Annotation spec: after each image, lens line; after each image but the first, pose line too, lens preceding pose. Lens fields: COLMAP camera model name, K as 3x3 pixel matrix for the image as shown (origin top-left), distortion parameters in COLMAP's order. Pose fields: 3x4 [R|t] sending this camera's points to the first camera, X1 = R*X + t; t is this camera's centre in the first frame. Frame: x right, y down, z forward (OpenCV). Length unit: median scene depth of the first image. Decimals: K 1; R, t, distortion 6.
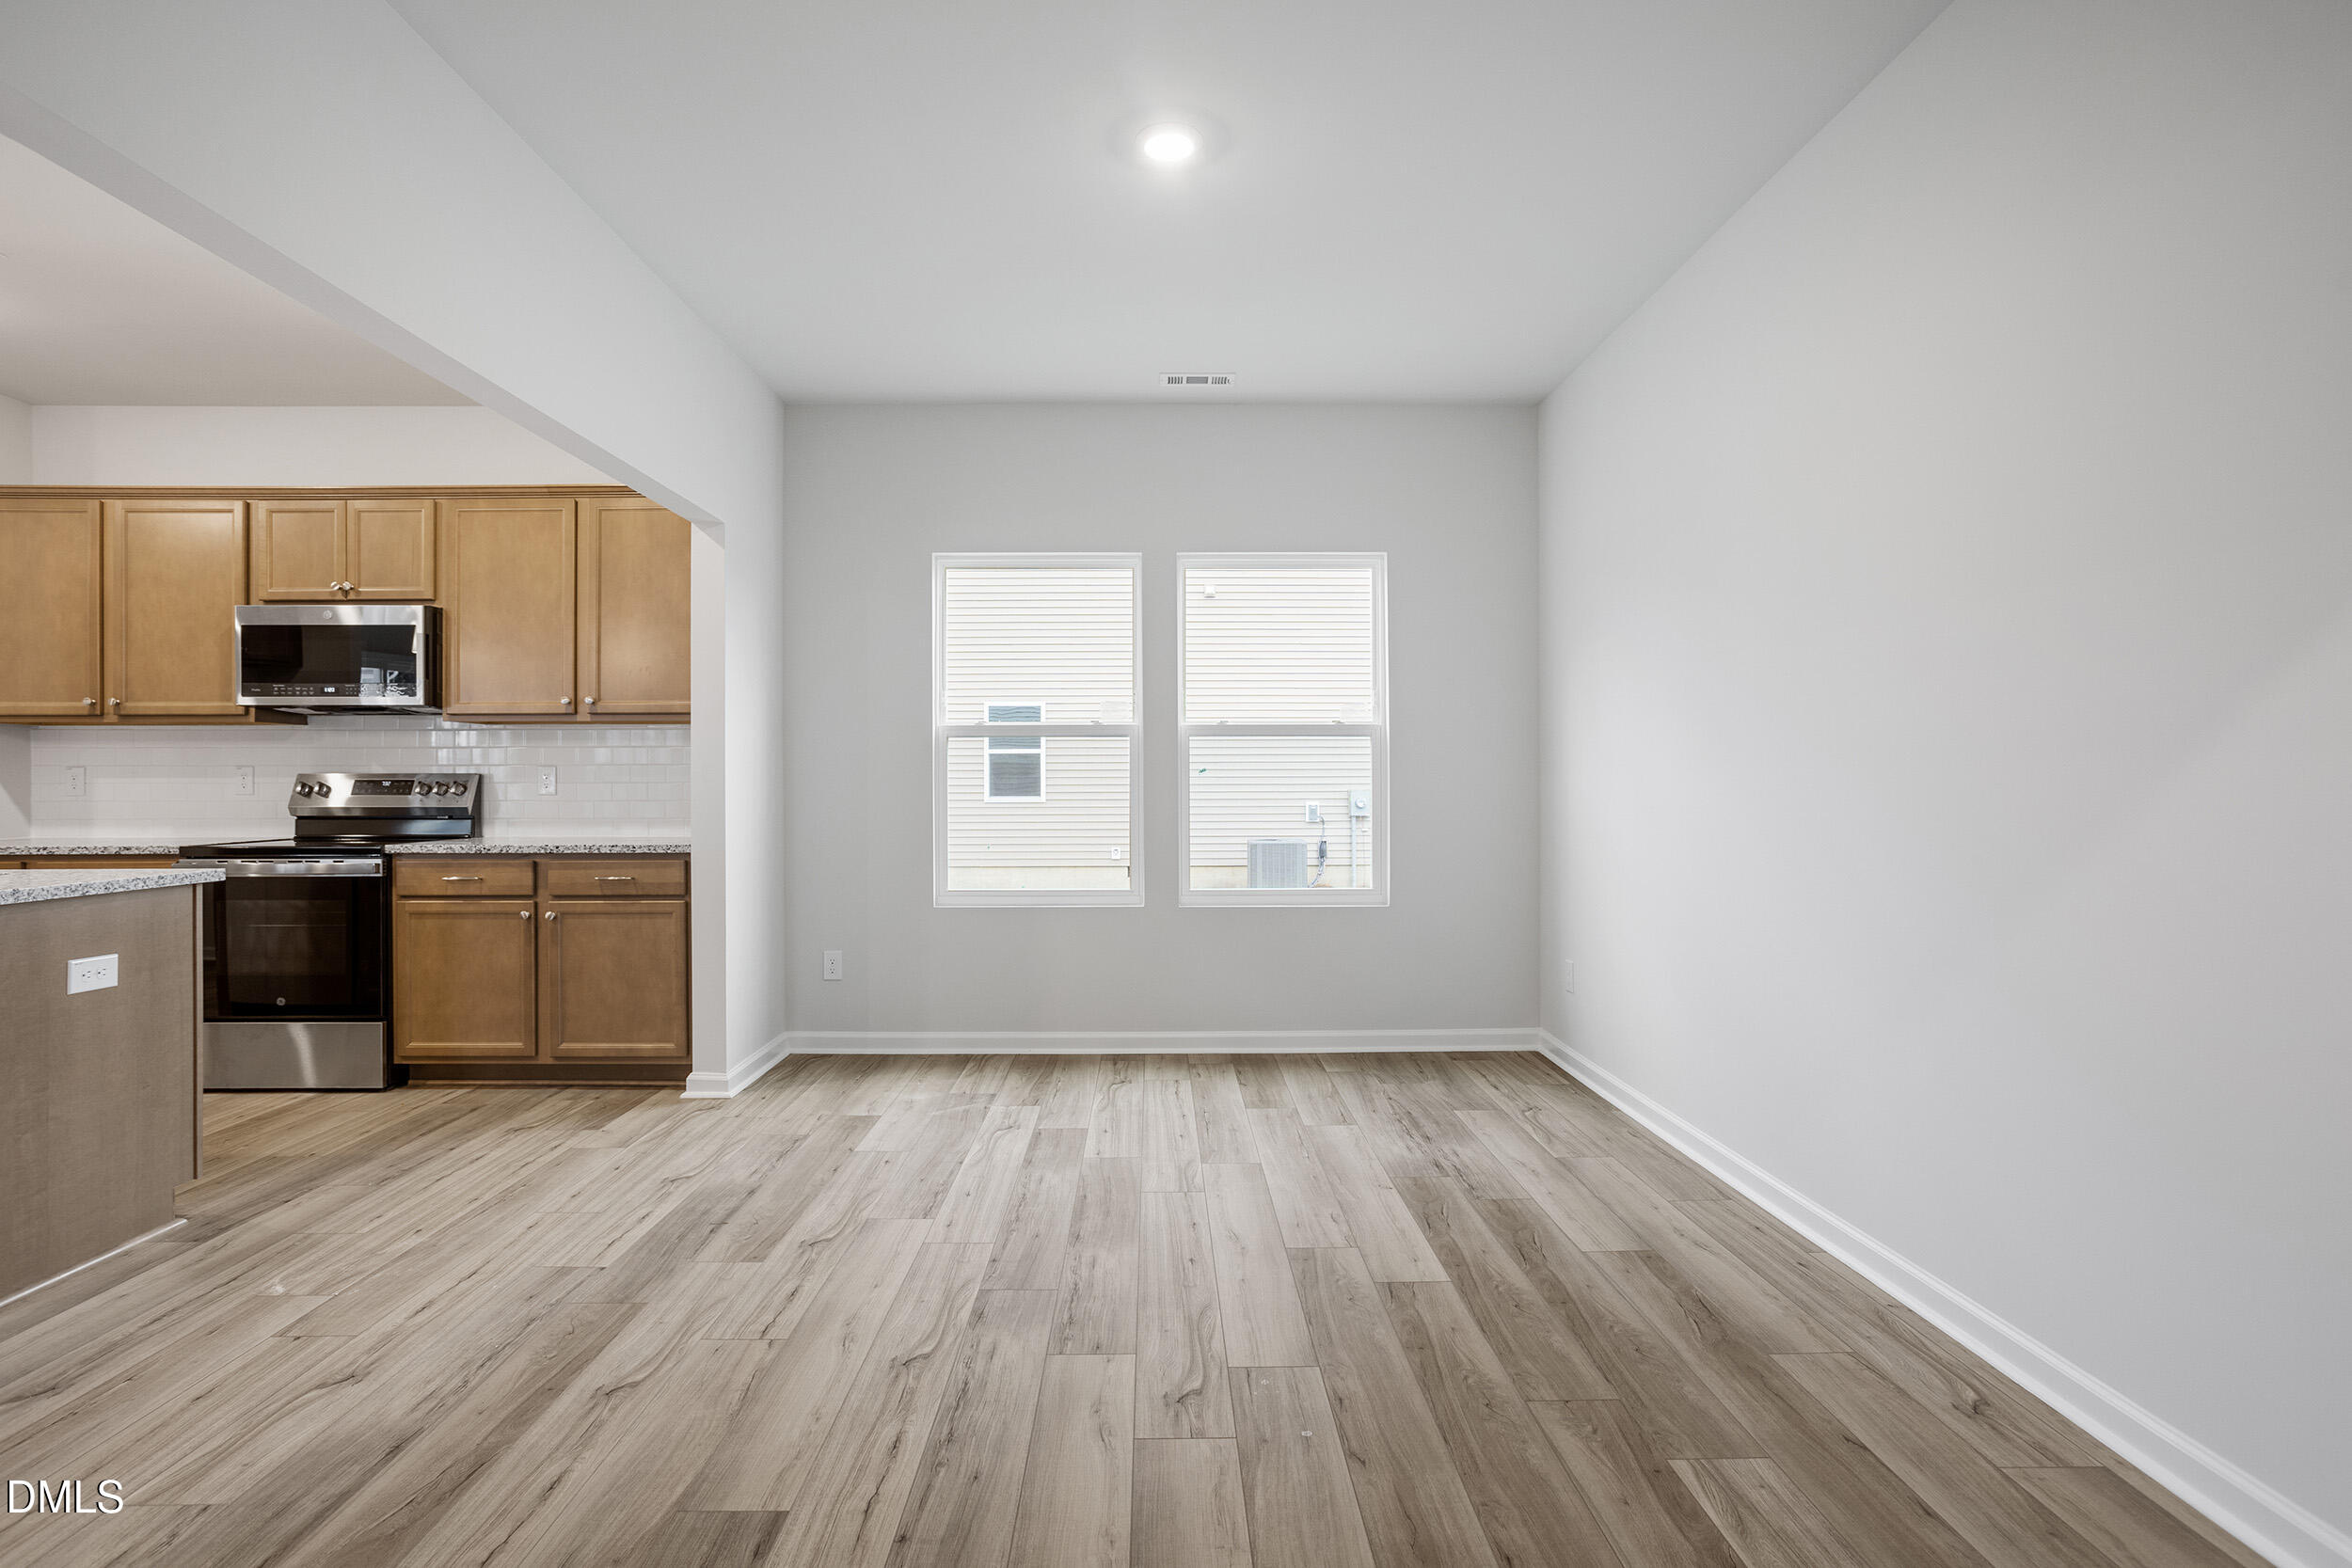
lens RADIAL K [[1145.5, 0, 1165.5], [0, 1145.5, 771.0], [0, 0, 1]] dist [-0.057398, 0.034265]
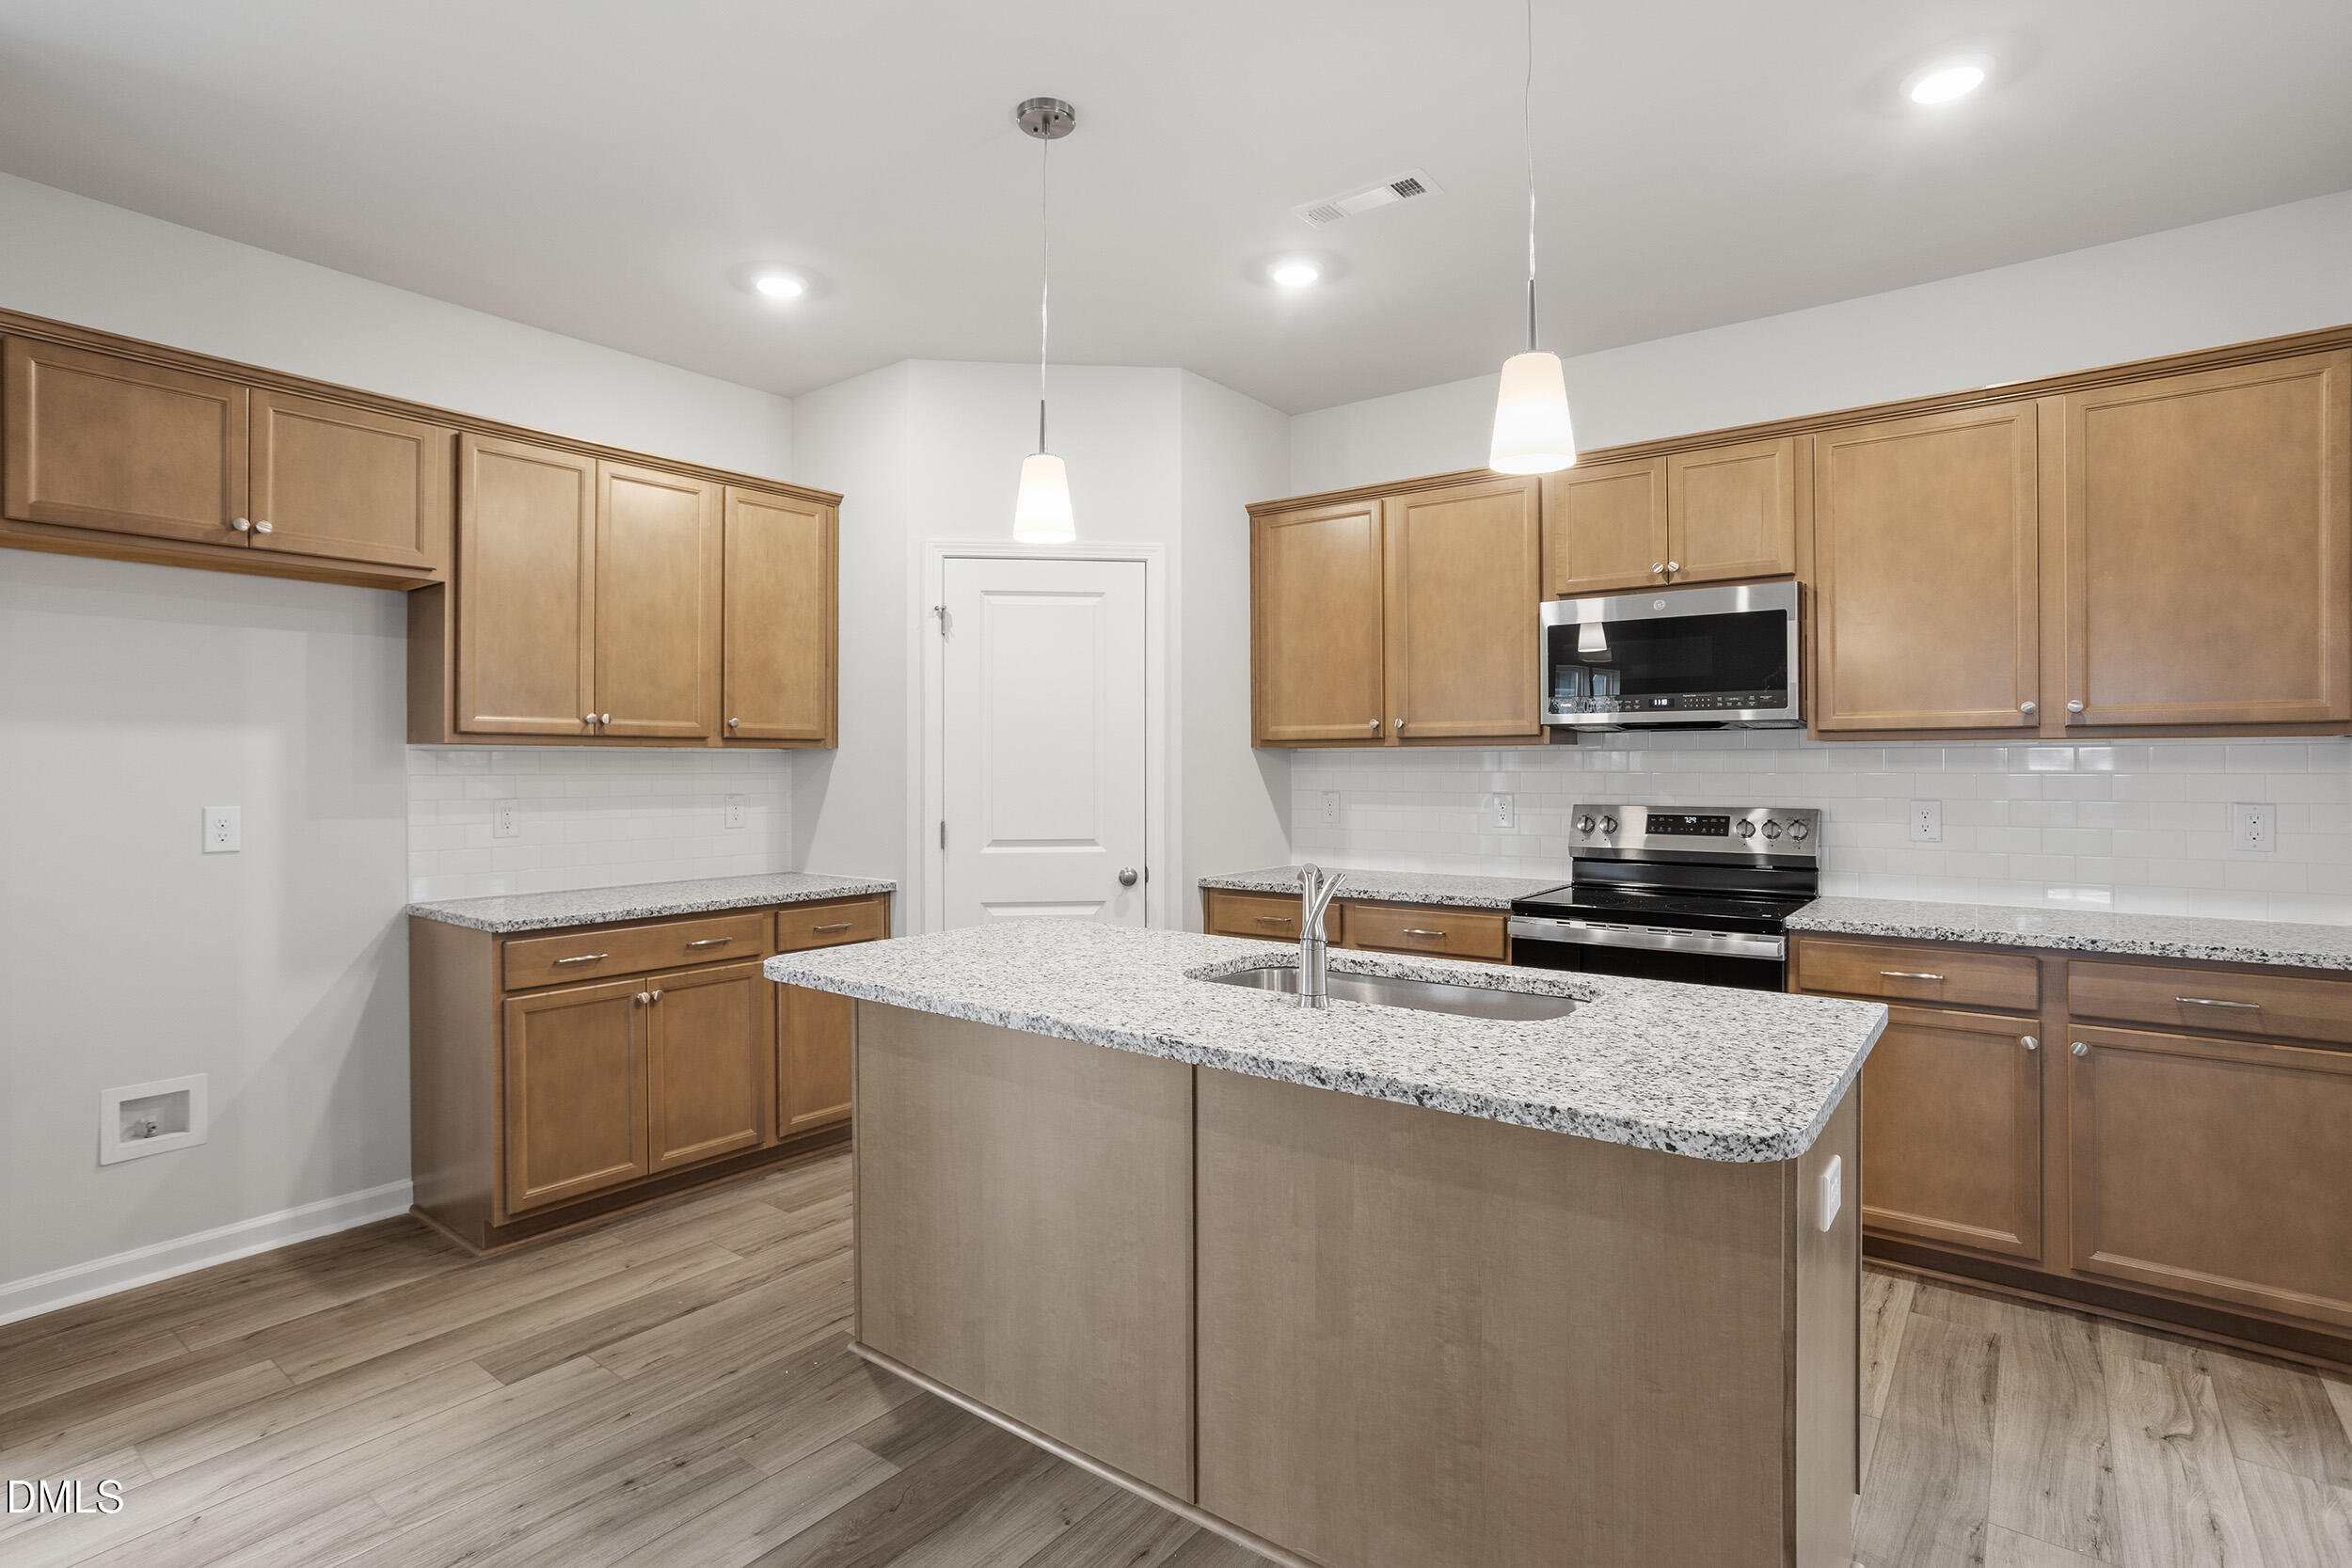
lens RADIAL K [[1150.8, 0, 1168.4], [0, 1150.8, 758.4], [0, 0, 1]] dist [-0.058296, 0.034885]
pose [[0.784766, -0.002770, -0.619786, -0.553682], [0.005677, 0.999980, 0.002719, -0.039919], [0.619766, -0.005652, 0.784766, 0.184755]]
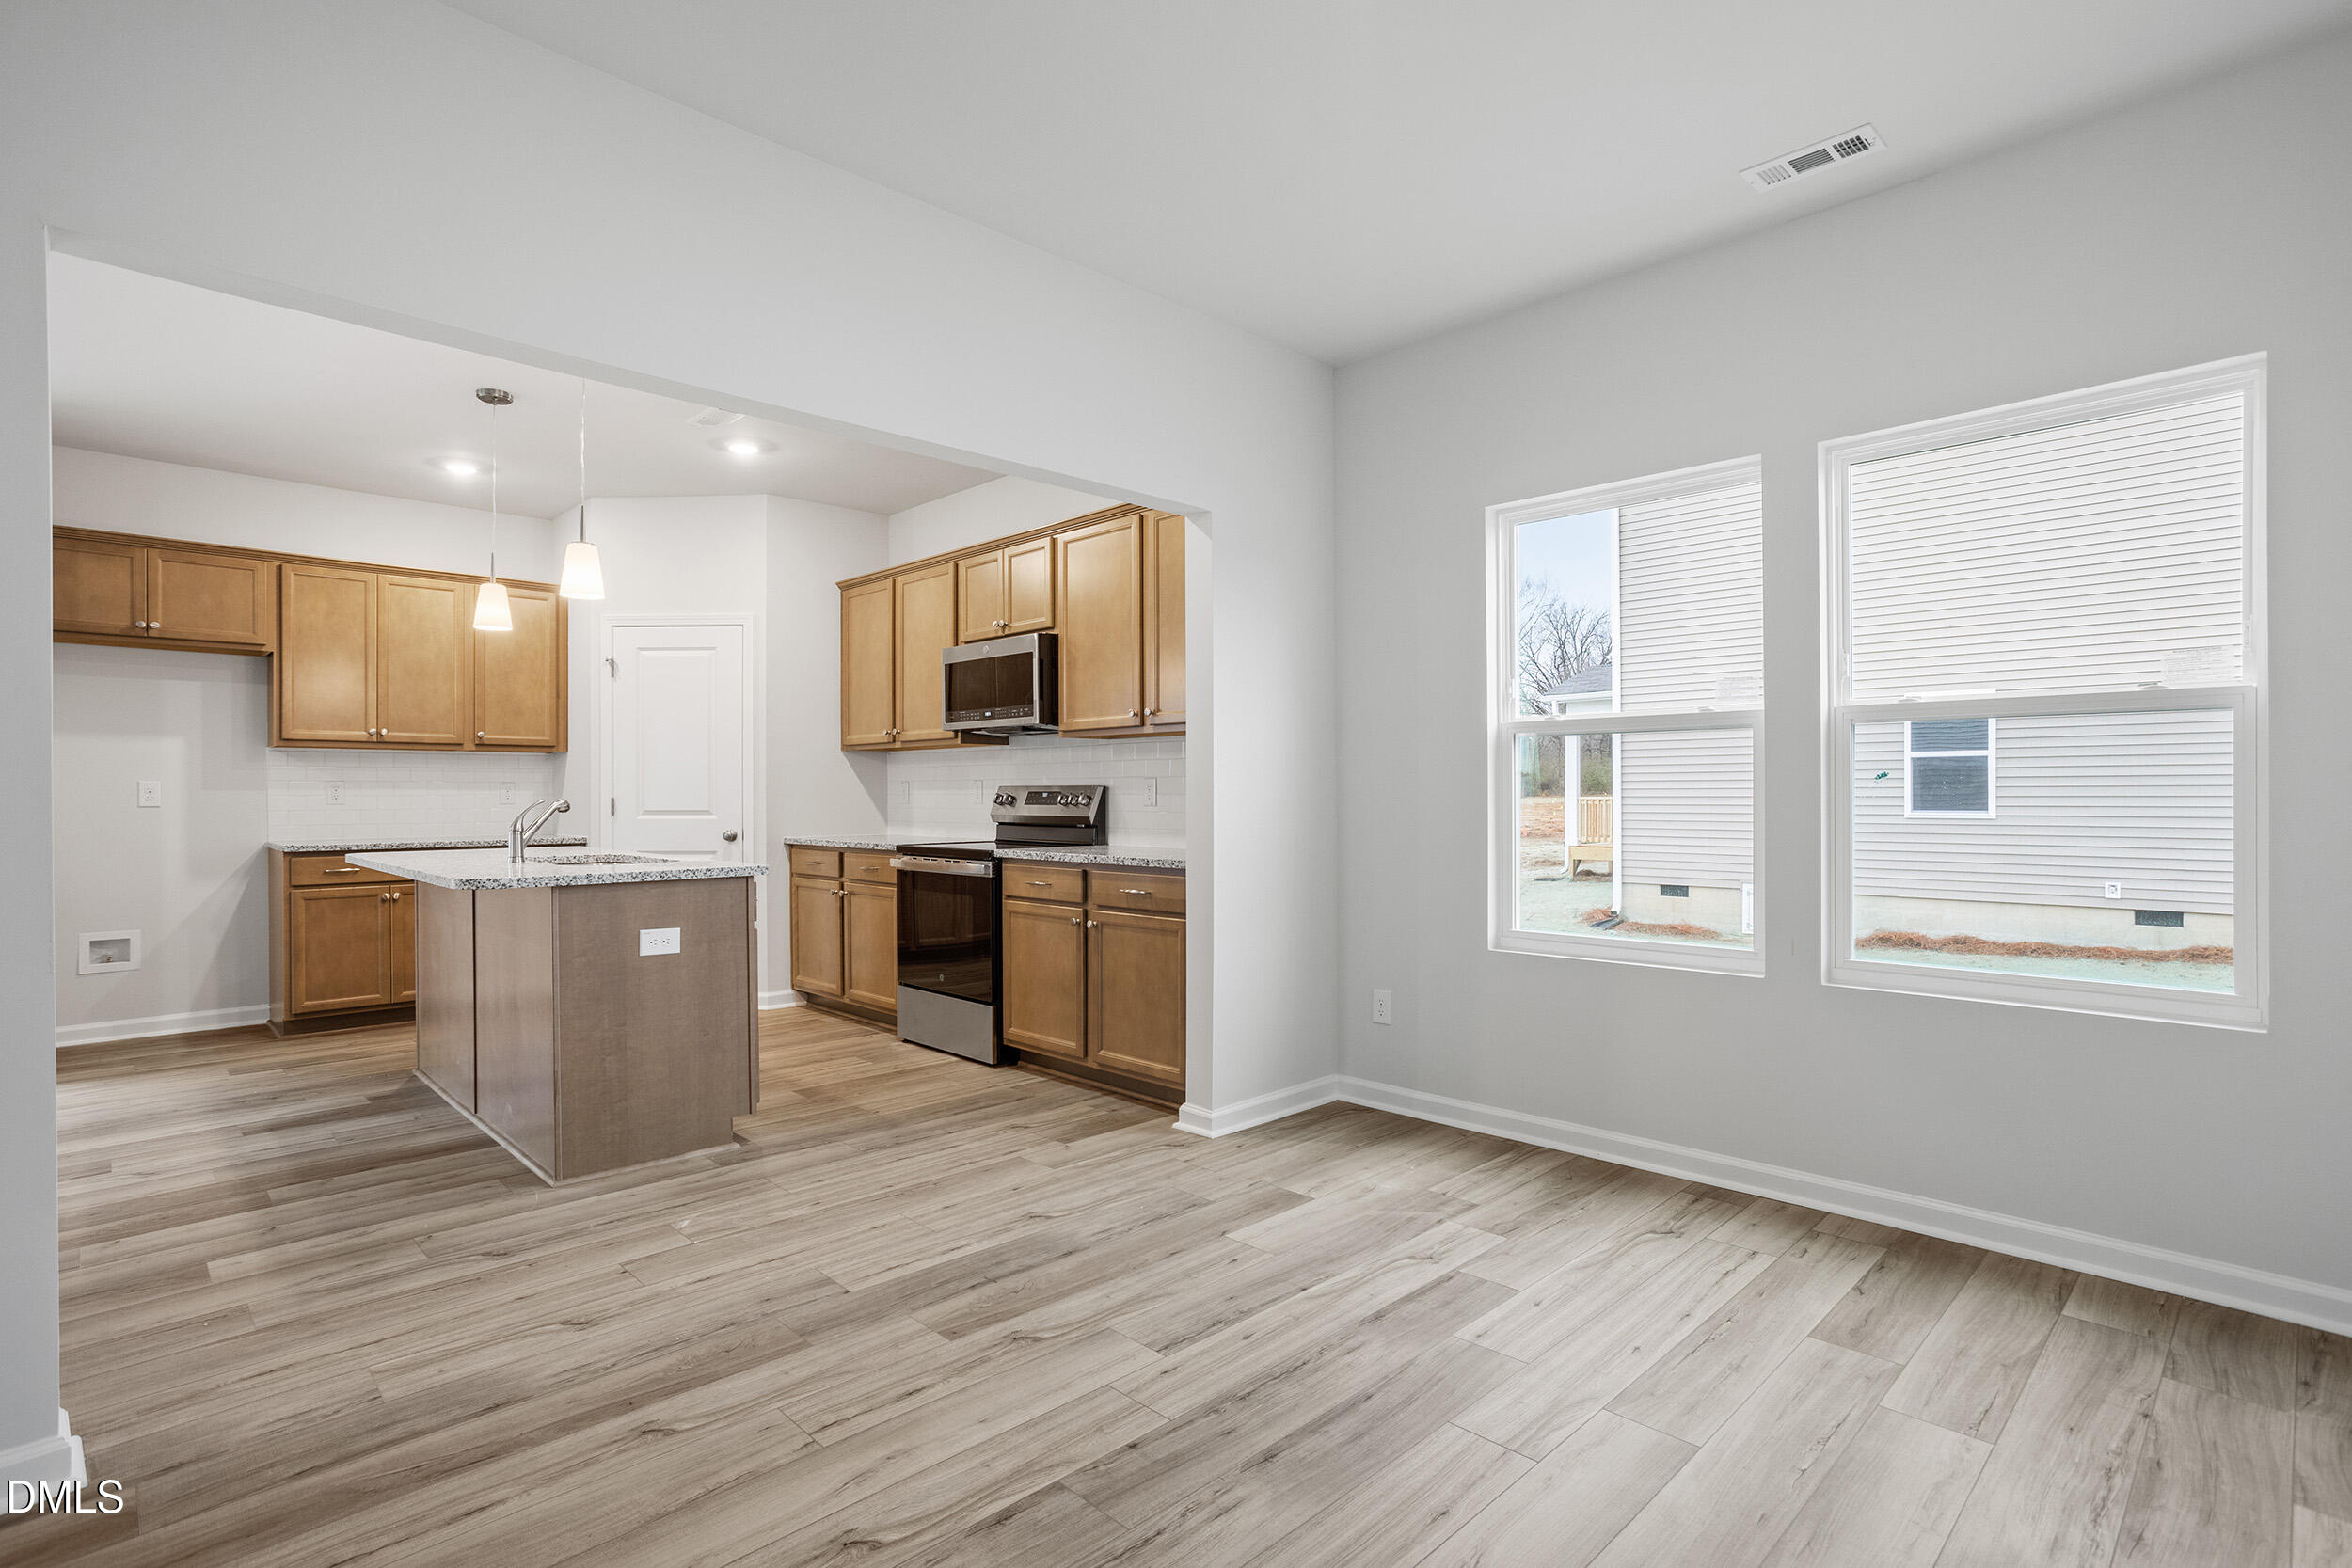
lens RADIAL K [[1144.1, 0, 1170.4], [0, 1144.1, 794.7], [0, 0, 1]] dist [-0.055567, 0.035441]
pose [[0.690864, 0.001646, -0.722983, 0.254668], [0.006861, 0.999937, 0.008833, 0.002034], [0.722952, -0.011063, 0.690809, 0.334851]]
